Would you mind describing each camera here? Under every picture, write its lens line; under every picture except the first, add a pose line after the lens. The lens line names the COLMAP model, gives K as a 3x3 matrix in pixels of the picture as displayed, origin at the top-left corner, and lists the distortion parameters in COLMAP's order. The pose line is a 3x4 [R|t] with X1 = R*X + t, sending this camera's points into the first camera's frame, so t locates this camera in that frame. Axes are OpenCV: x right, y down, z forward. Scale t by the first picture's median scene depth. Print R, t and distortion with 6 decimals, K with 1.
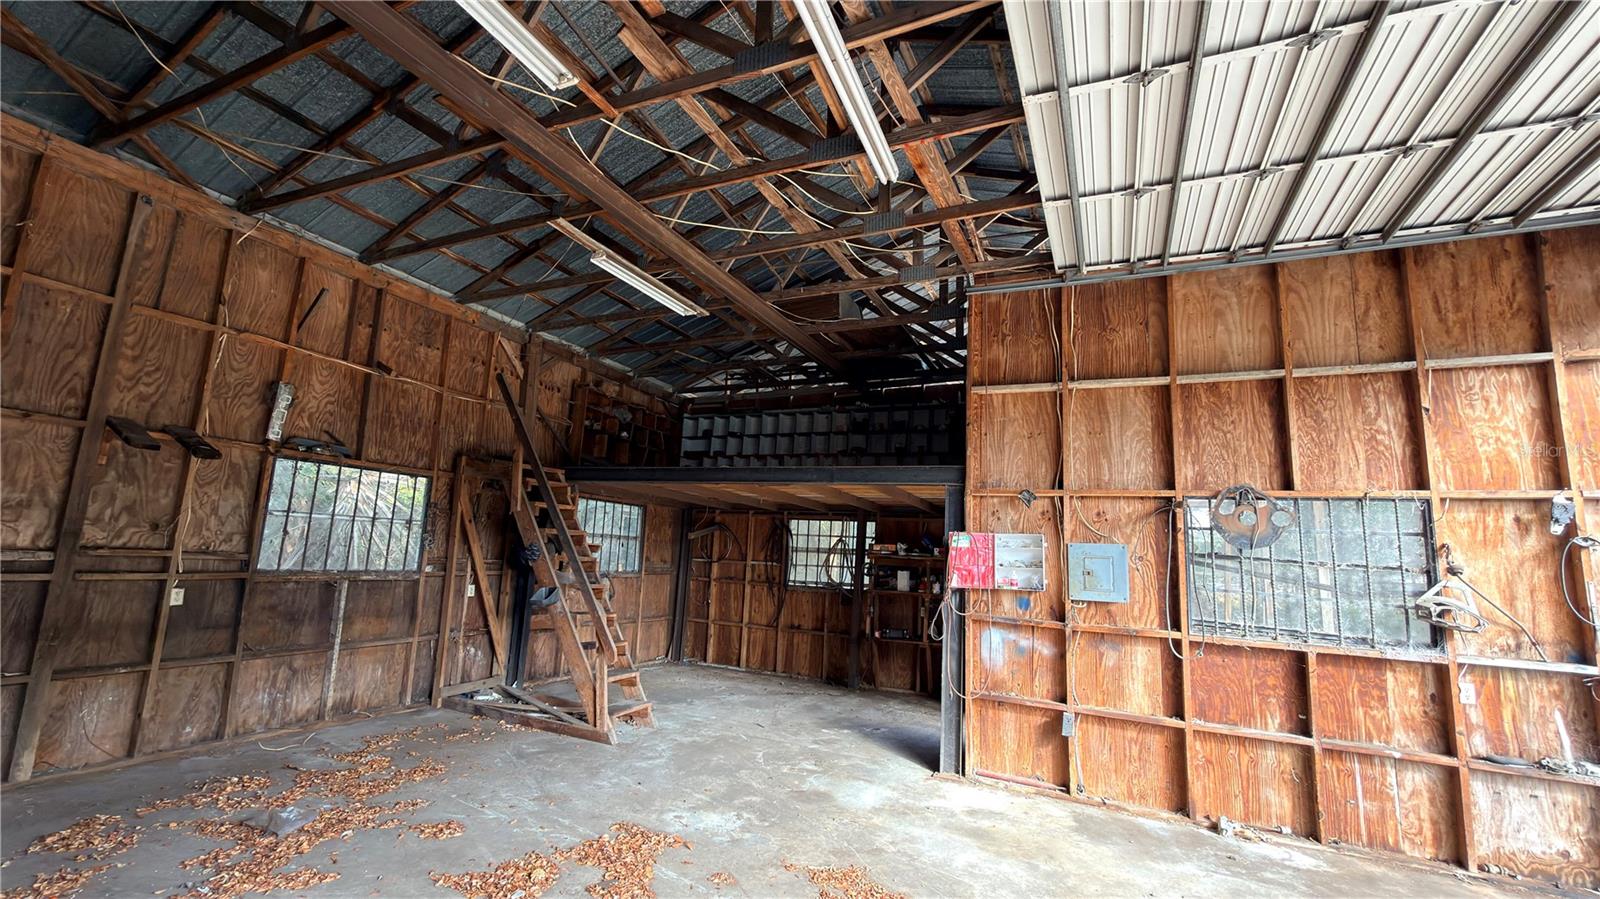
lens RADIAL K [[637.5, 0, 801.0], [0, 637.5, 452.8], [0, 0, 1]] dist [0.000896, -0.000340]
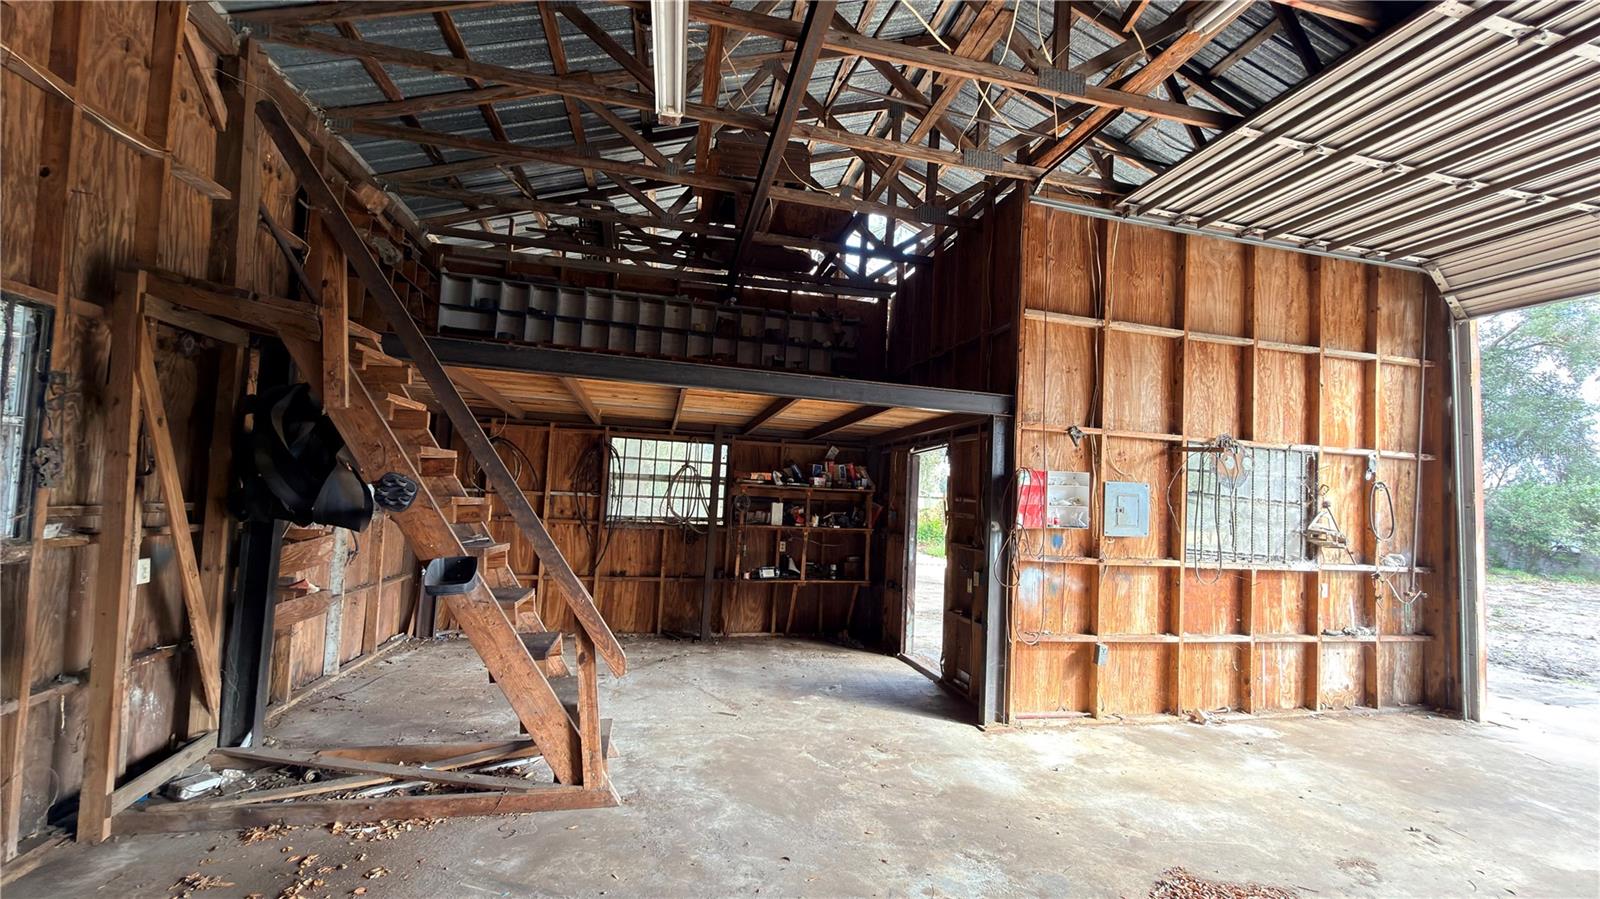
lens RADIAL K [[637.5, 0, 801.0], [0, 637.5, 452.8], [0, 0, 1]] dist [0.000896, -0.000340]
pose [[0.790075, 0.026557, 0.612434, -0.608846], [-0.106163, 0.989893, 0.094031, 0.054354], [-0.603747, -0.139309, 0.784909, 0.520936]]
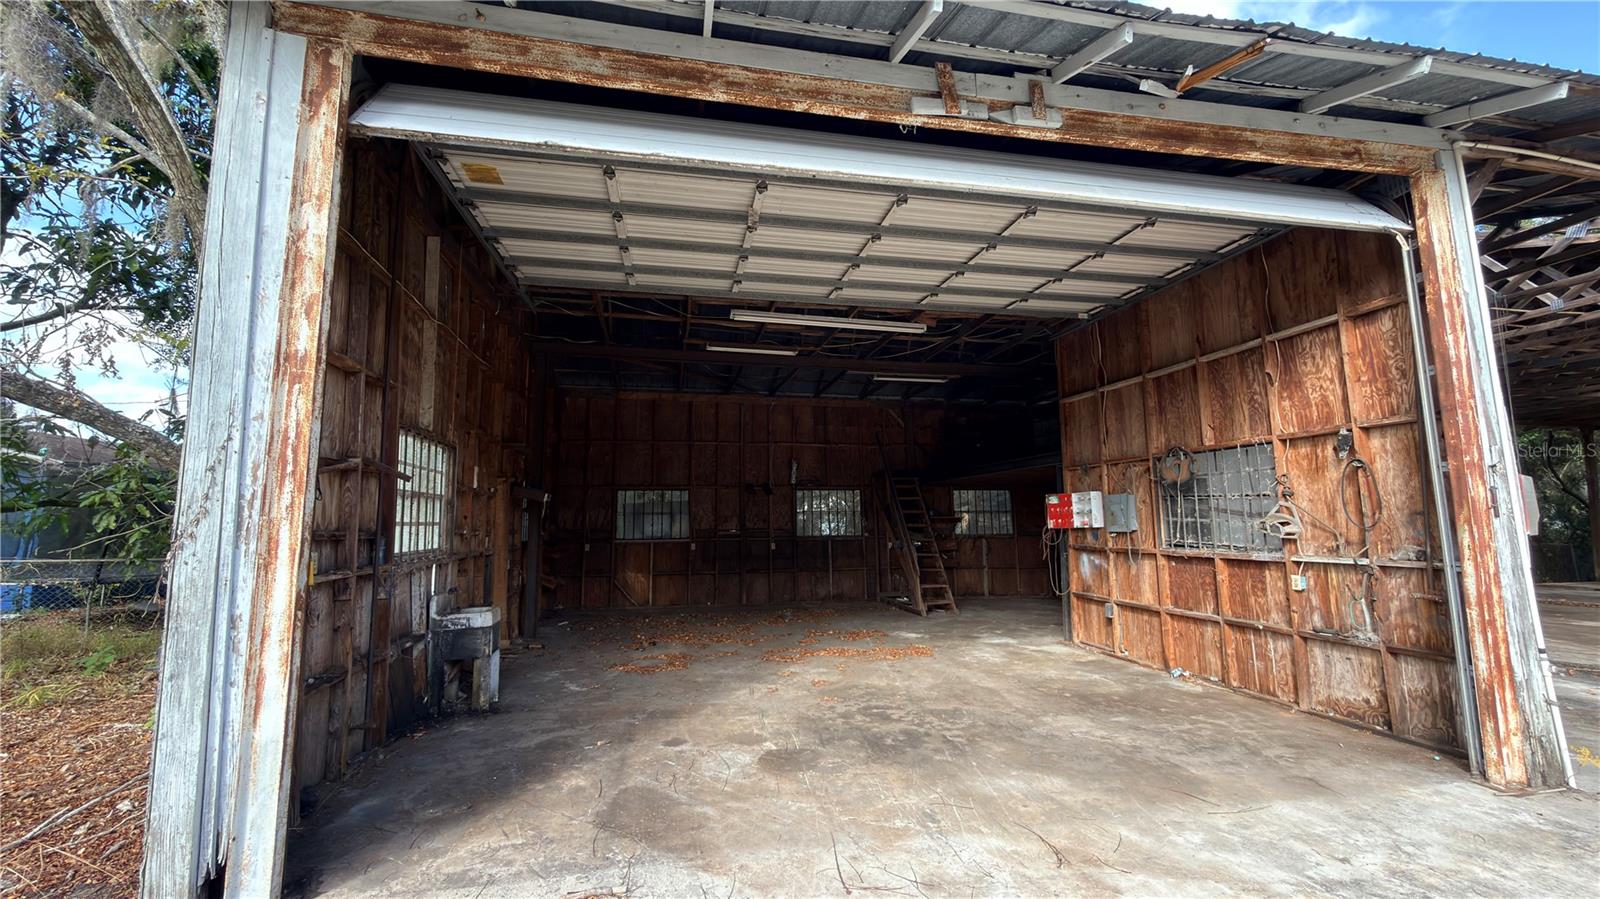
lens RADIAL K [[640.3, 0, 800.6], [0, 640.3, 454.5], [0, 0, 1]] dist [0.000637, -0.000018]
pose [[0.597680, -0.143087, -0.788863, 1.255180], [0.166404, 0.984658, -0.052525, 0.004685], [0.784275, -0.099877, 0.612321, -0.519435]]
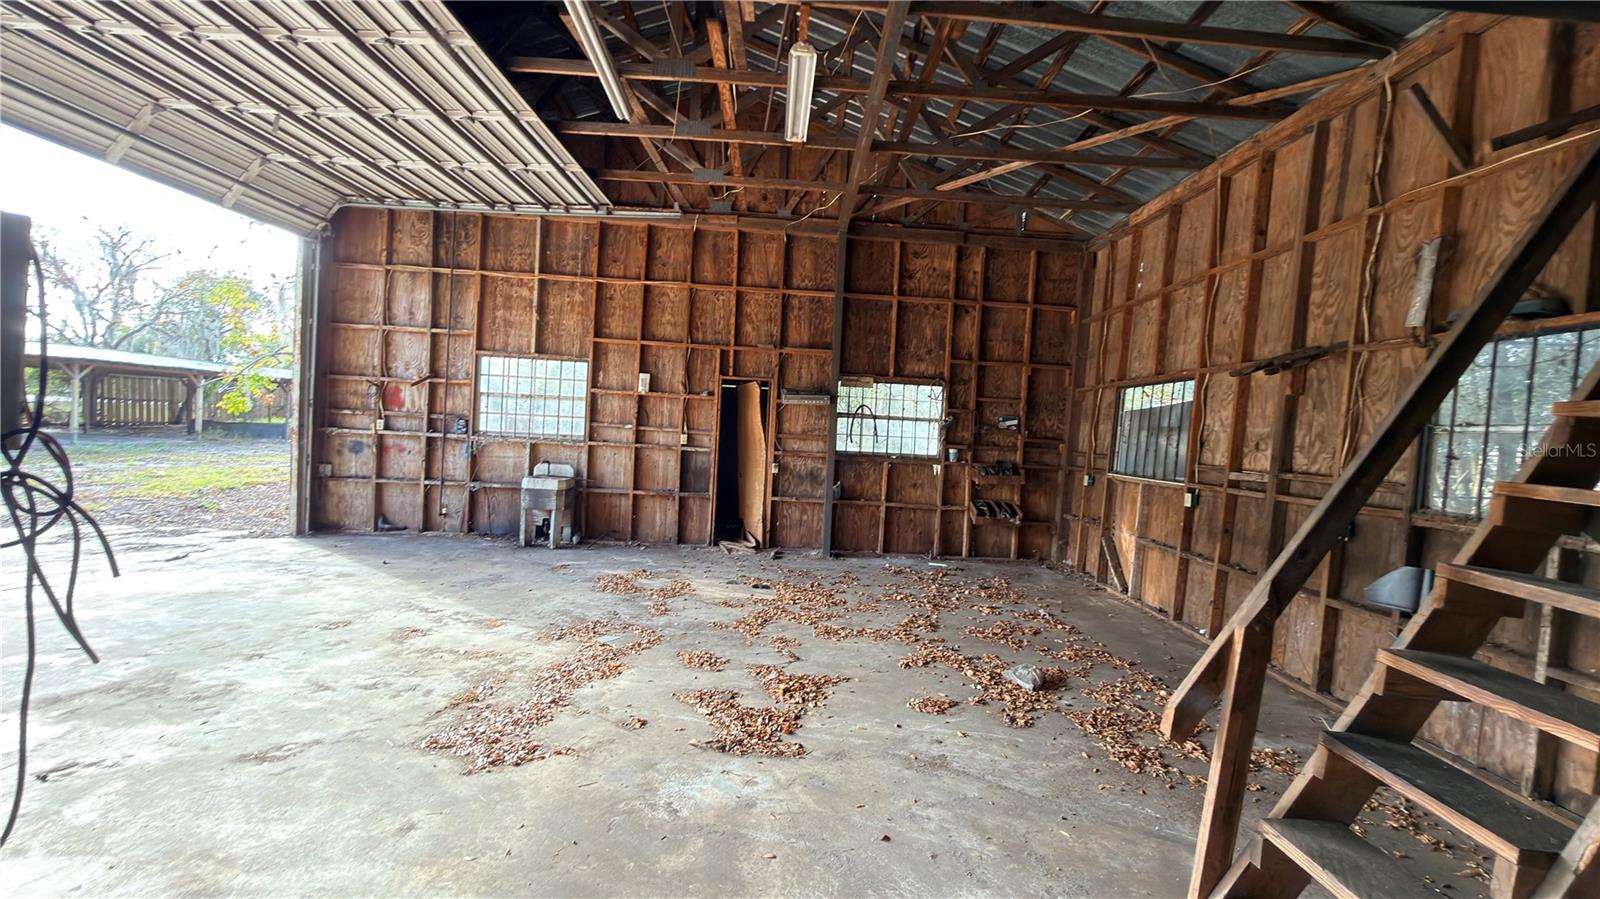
lens RADIAL K [[640.3, 0, 800.6], [0, 640.3, 454.5], [0, 0, 1]] dist [0.000637, -0.000018]
pose [[-0.894758, -0.081810, -0.438993, 0.085405], [-0.028852, 0.991612, -0.125989, 0.249384], [0.445618, -0.100064, -0.889613, 1.428356]]
